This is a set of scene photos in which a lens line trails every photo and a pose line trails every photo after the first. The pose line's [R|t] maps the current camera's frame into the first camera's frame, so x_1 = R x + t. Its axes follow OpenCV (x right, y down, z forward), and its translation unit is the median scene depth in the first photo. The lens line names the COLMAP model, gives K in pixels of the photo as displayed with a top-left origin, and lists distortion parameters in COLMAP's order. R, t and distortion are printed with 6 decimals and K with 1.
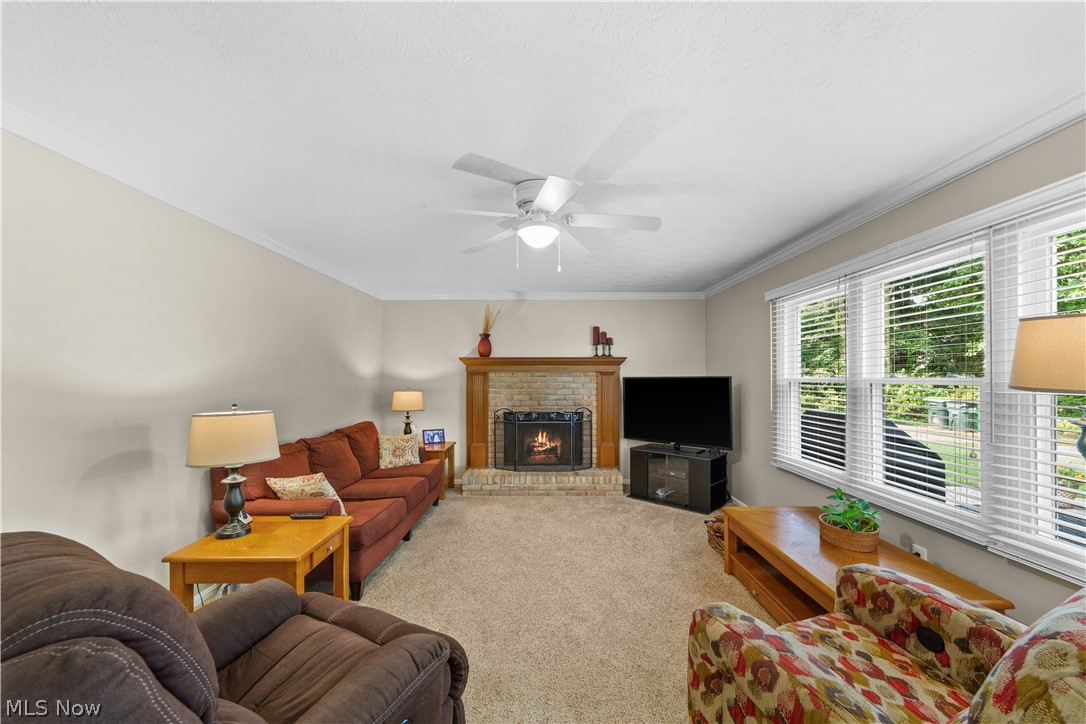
lens RADIAL K [[422.3, 0, 542.1], [0, 422.3, 367.5], [0, 0, 1]] dist [-0.007089, 0.005111]
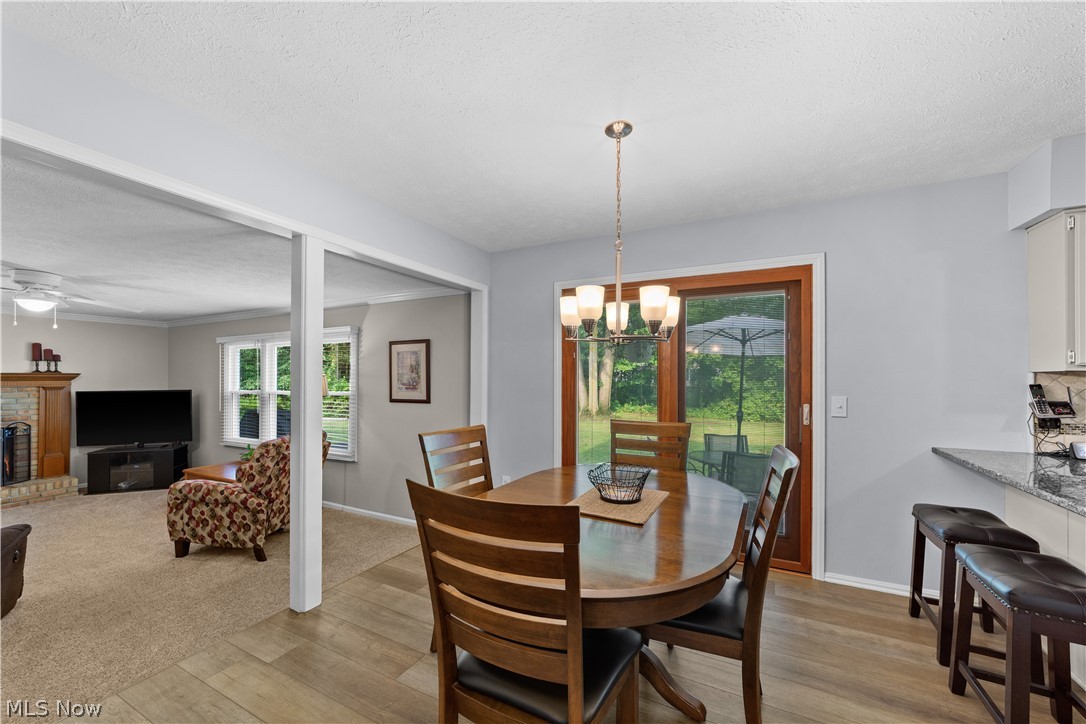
lens RADIAL K [[422.3, 0, 537.3], [0, 422.3, 380.4], [0, 0, 1]] dist [-0.007089, 0.005111]
pose [[0.452670, -0.003430, 0.891671, -0.247382], [-0.017082, 0.999776, 0.012518, -0.040743], [-0.891514, -0.020898, 0.452510, -0.580743]]
